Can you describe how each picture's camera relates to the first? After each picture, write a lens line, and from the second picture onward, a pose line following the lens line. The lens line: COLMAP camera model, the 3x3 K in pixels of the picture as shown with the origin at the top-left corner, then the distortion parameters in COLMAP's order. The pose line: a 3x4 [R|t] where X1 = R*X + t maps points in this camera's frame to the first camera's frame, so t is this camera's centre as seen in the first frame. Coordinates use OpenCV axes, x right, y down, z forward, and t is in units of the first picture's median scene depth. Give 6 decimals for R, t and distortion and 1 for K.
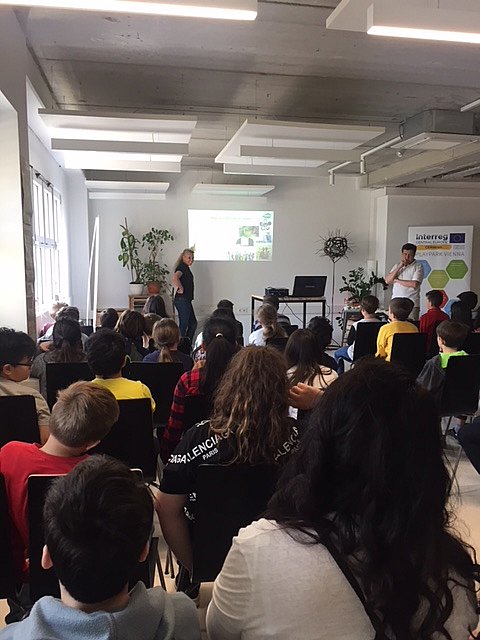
lens RADIAL K [[535.7, 0, 239.8], [0, 535.7, 320.5], [0, 0, 1]] dist [0.065447, -0.043238]
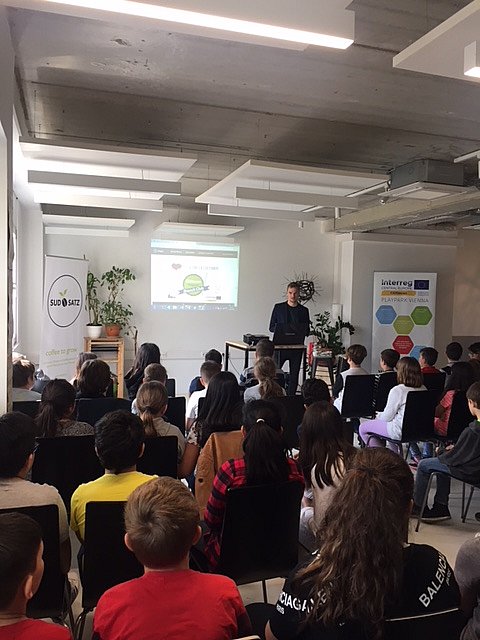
lens RADIAL K [[535.7, 0, 239.9], [0, 535.7, 331.9], [0, 0, 1]] dist [0.065447, -0.043238]
pose [[0.992960, 0.011509, 0.117894, -0.076243], [-0.006319, 0.998998, -0.044300, -0.025742], [-0.118285, 0.043244, 0.992038, 0.067290]]
